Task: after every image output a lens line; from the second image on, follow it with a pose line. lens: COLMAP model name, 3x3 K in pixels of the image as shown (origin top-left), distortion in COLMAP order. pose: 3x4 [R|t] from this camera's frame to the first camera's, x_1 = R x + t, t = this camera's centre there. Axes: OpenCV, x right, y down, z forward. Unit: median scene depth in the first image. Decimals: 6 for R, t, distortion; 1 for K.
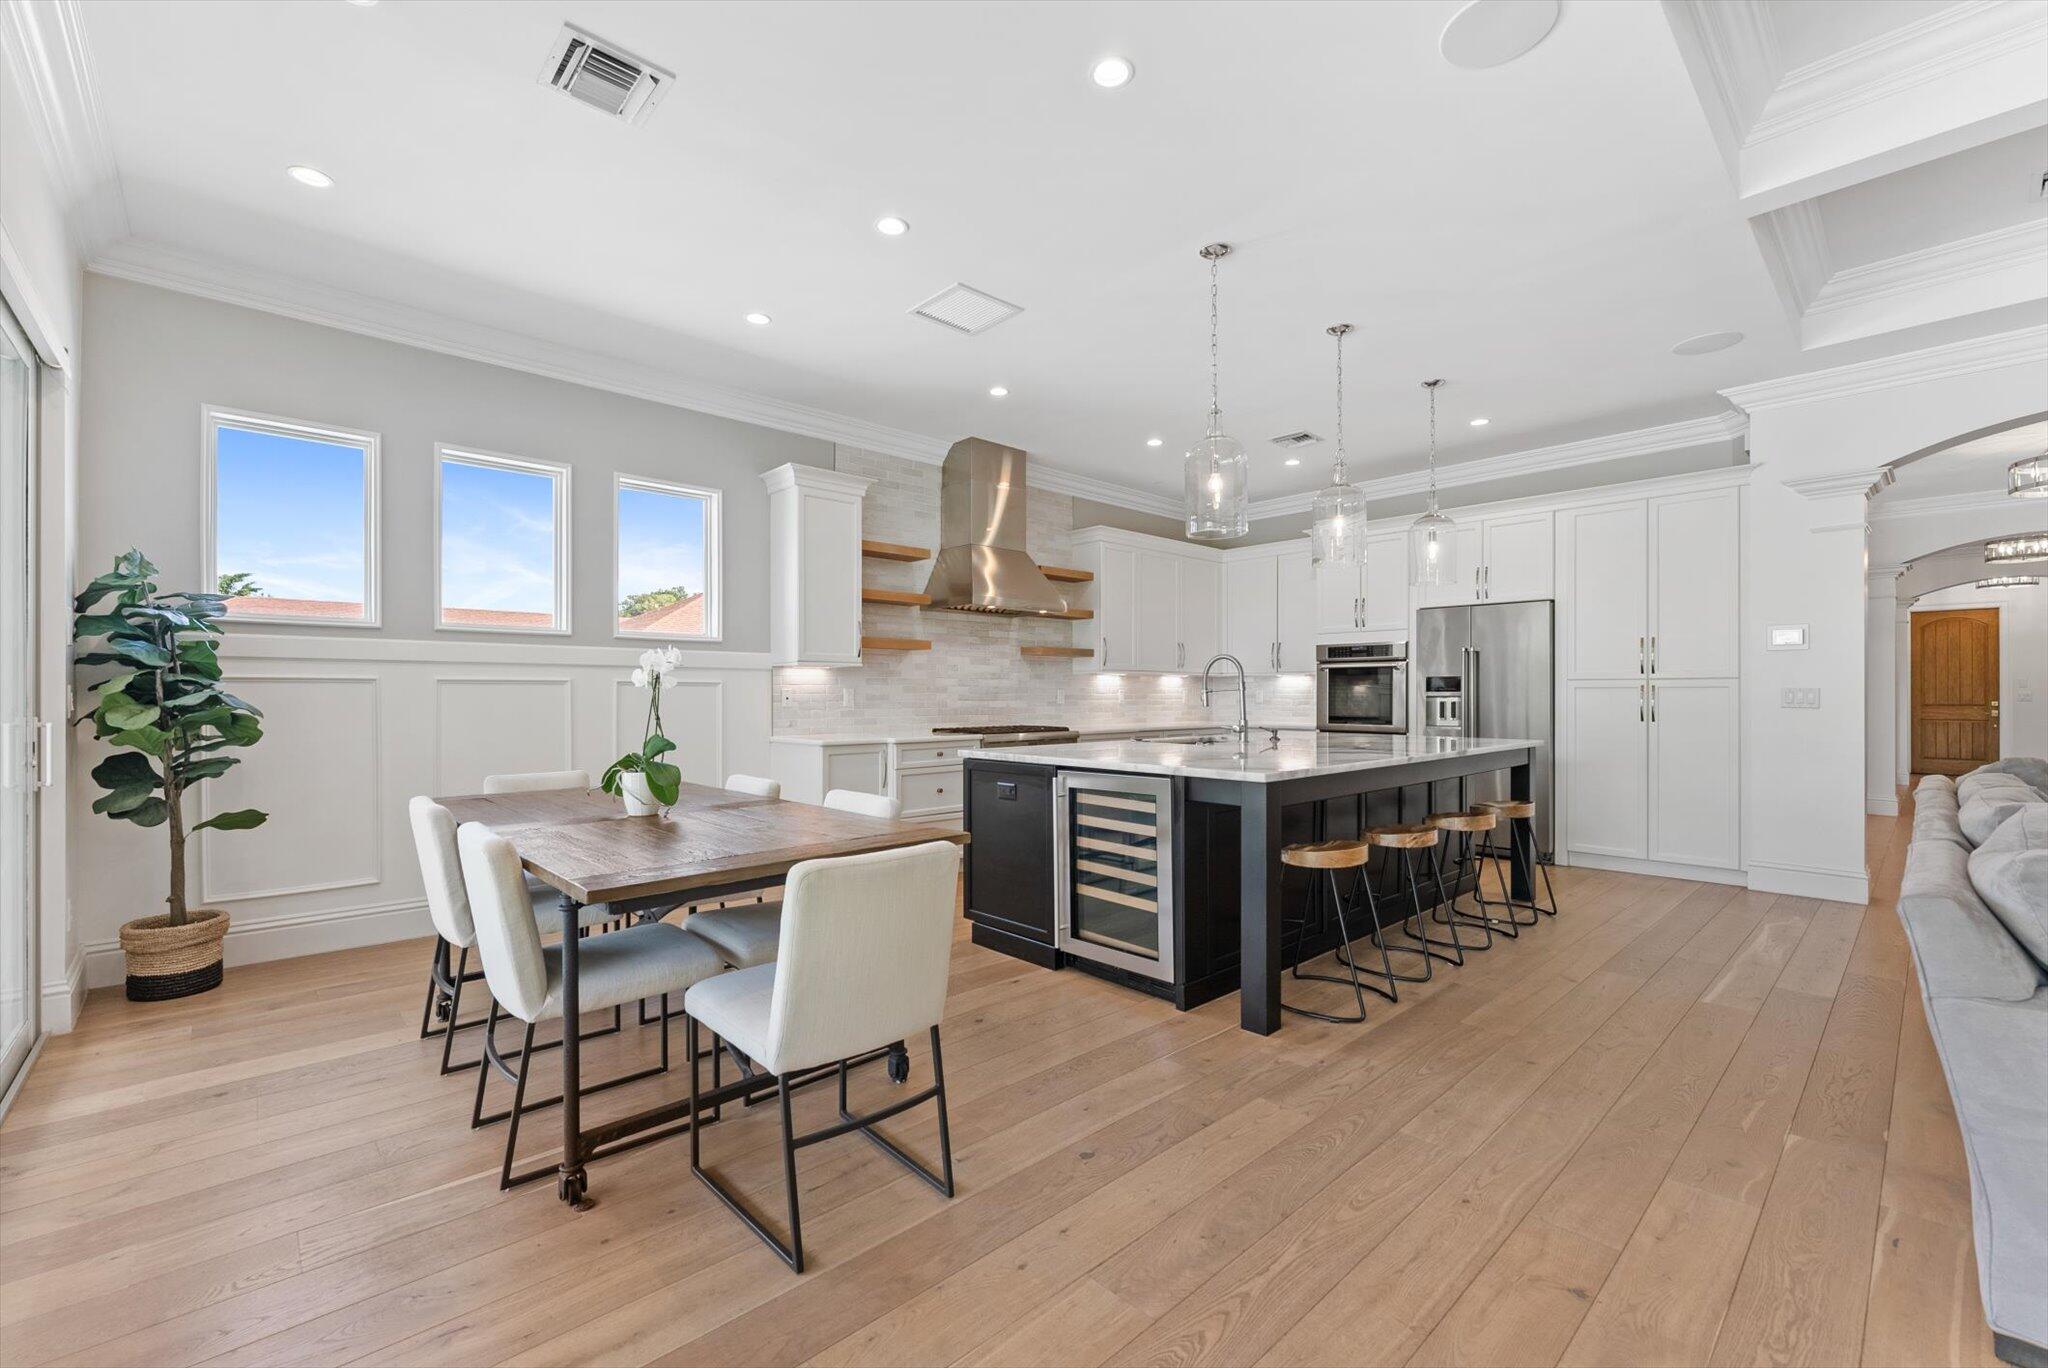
lens RADIAL K [[854.0, 0, 1026.8], [0, 854.0, 693.9], [0, 0, 1]] dist [-0.000284, 0.000040]
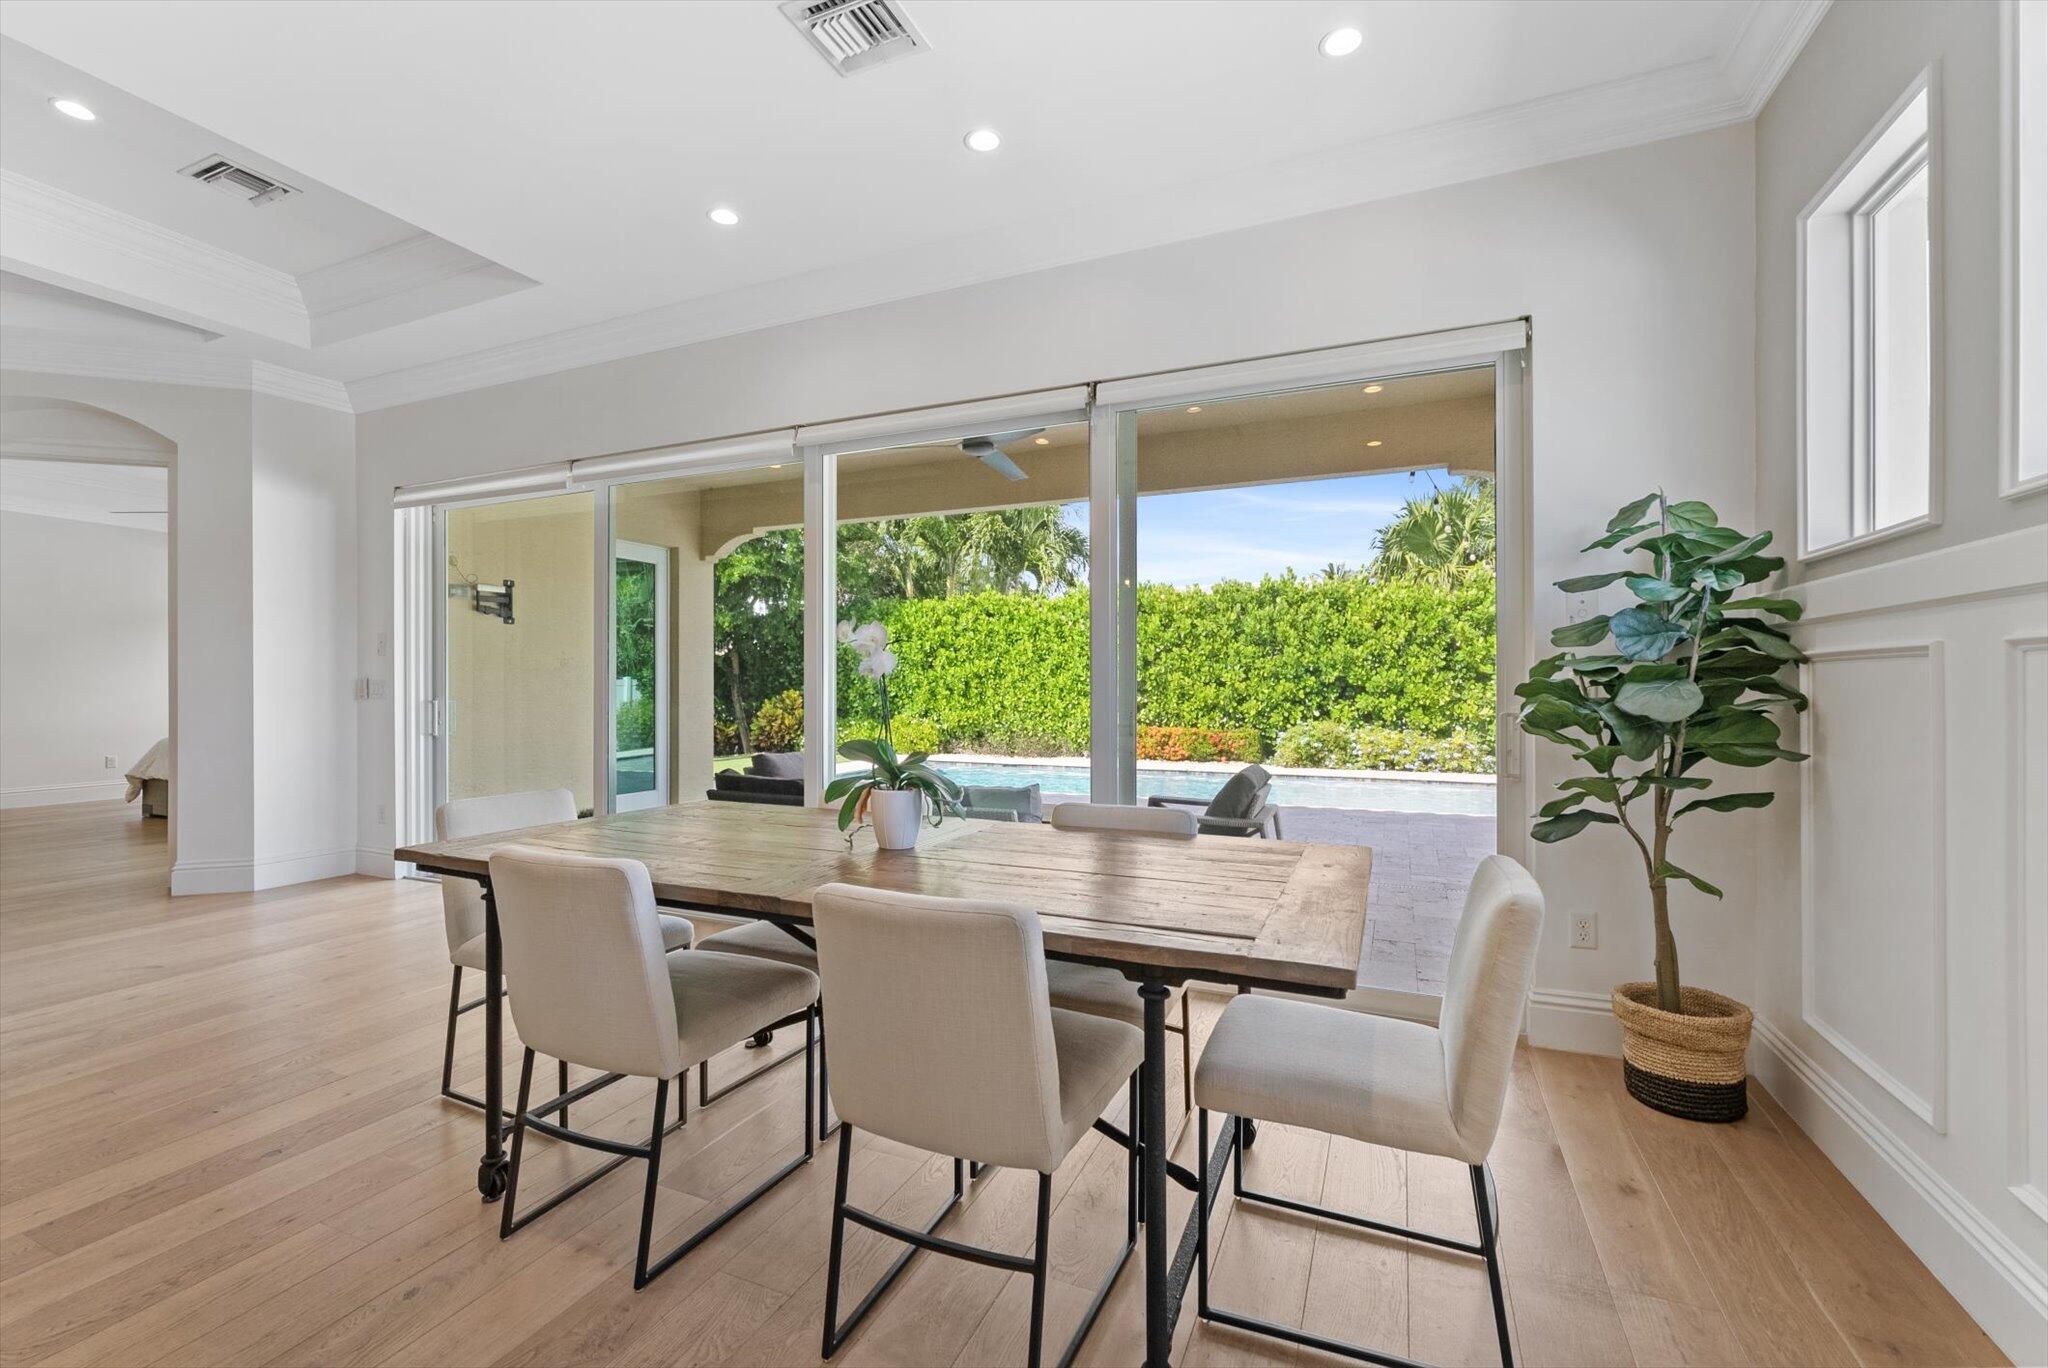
lens RADIAL K [[858.5, 0, 1024.0], [0, 858.5, 684.0], [0, 0, 1]] dist [-0.001690, -0.000181]
pose [[-0.918813, 0.001894, -0.394688, -0.119458], [0.002704, 0.999995, -0.001497, 0.000865], [0.394683, -0.002443, -0.918814, 0.794193]]
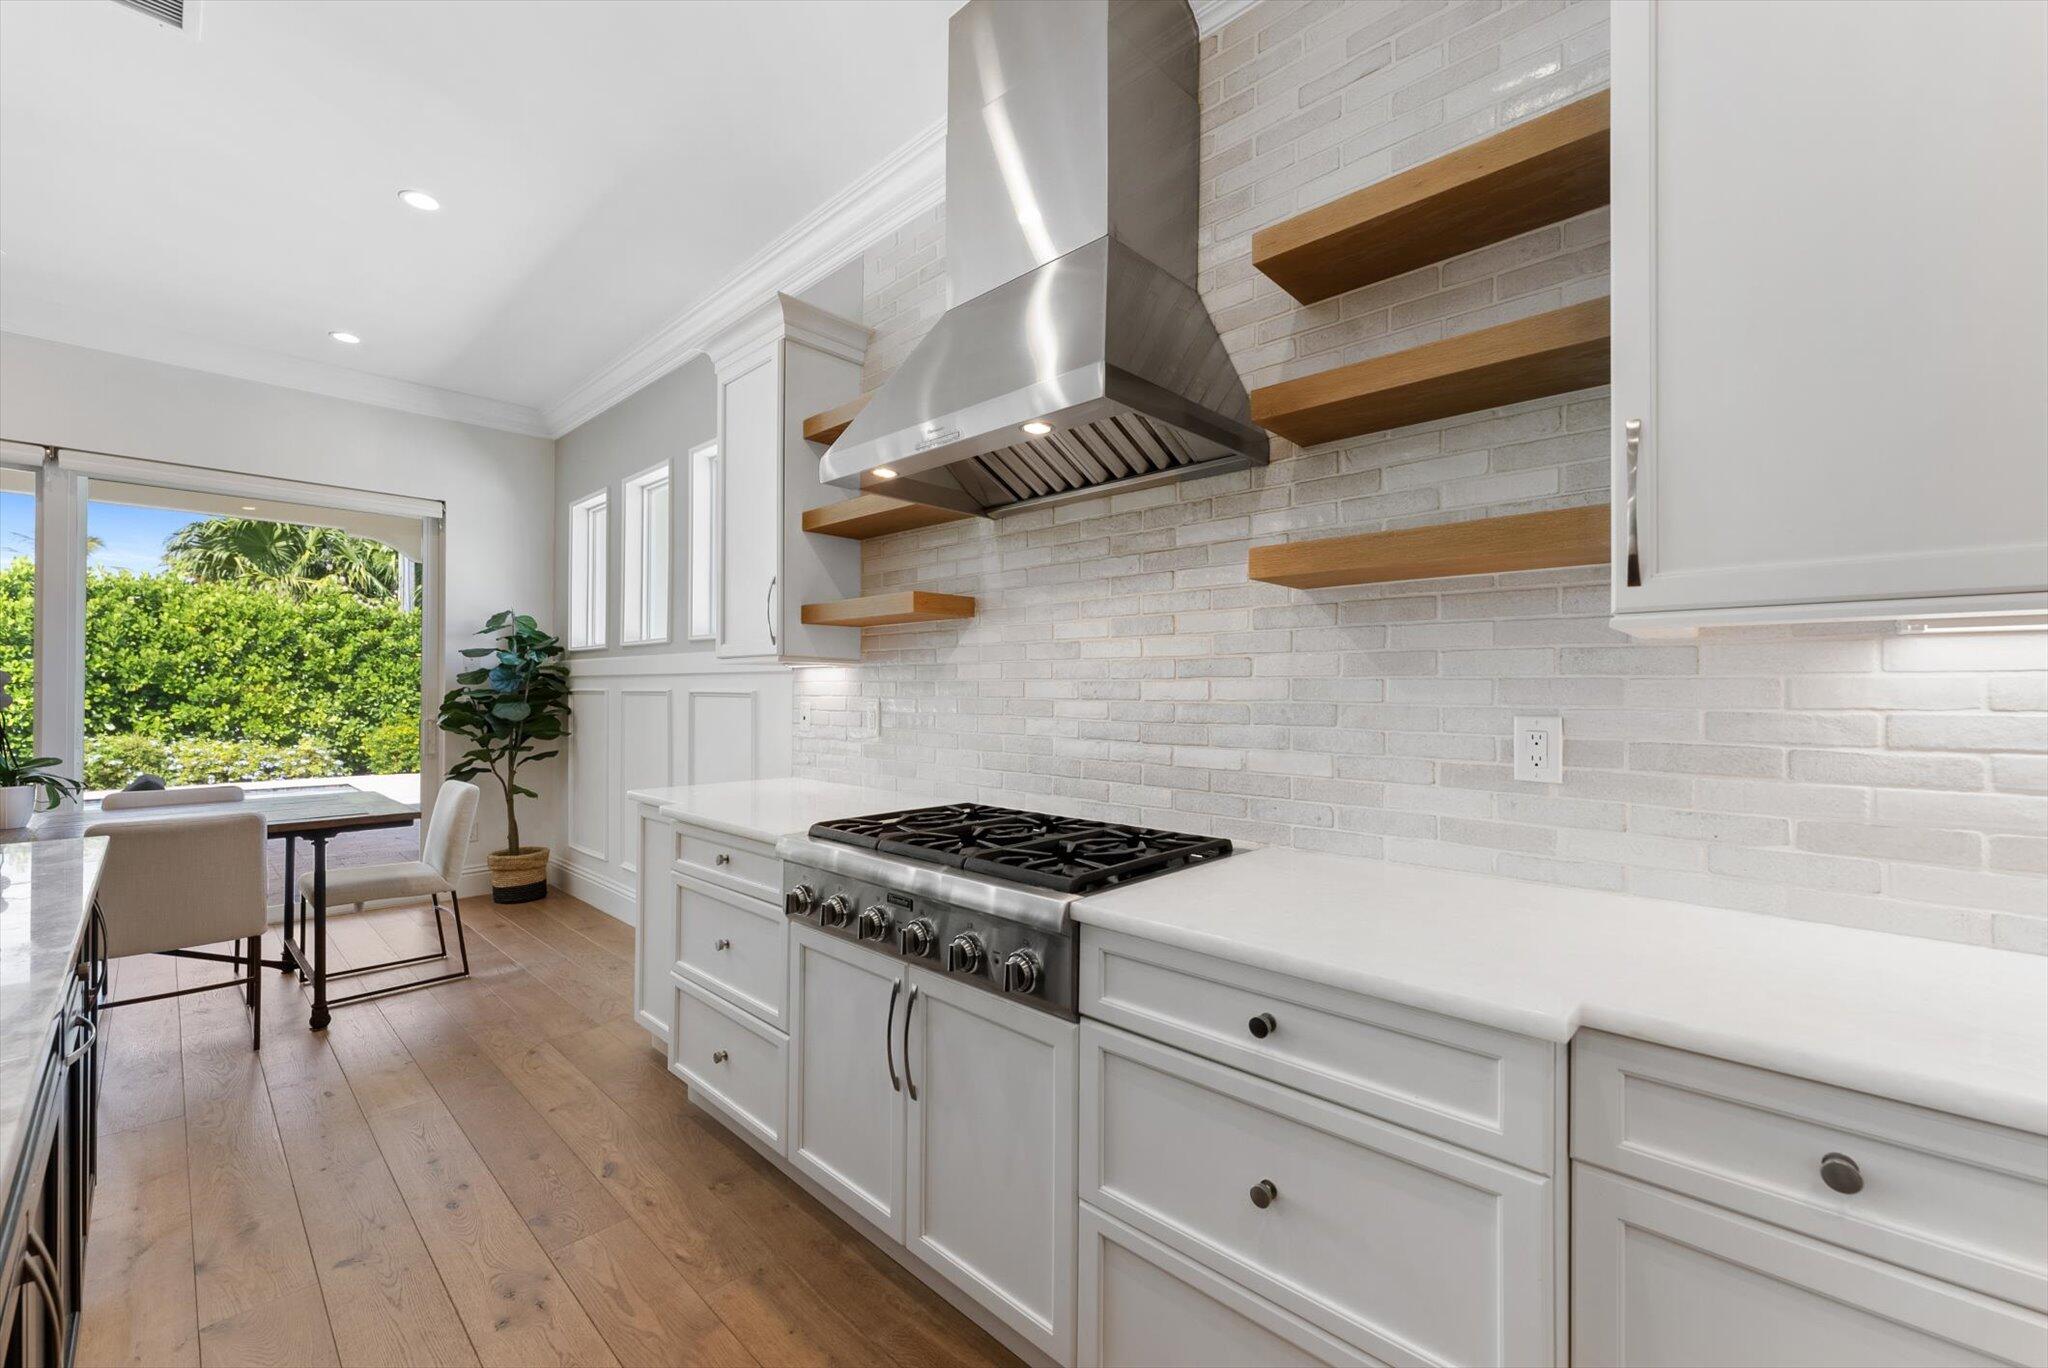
lens RADIAL K [[820.3, 0, 1028.5], [0, 820.3, 685.3], [0, 0, 1]] dist [0.000011, 0.000072]
pose [[0.059890, -0.005366, -0.998191, 0.286385], [-0.003081, 0.999980, -0.005561, -0.013823], [0.998200, 0.003408, 0.059872, 1.003198]]
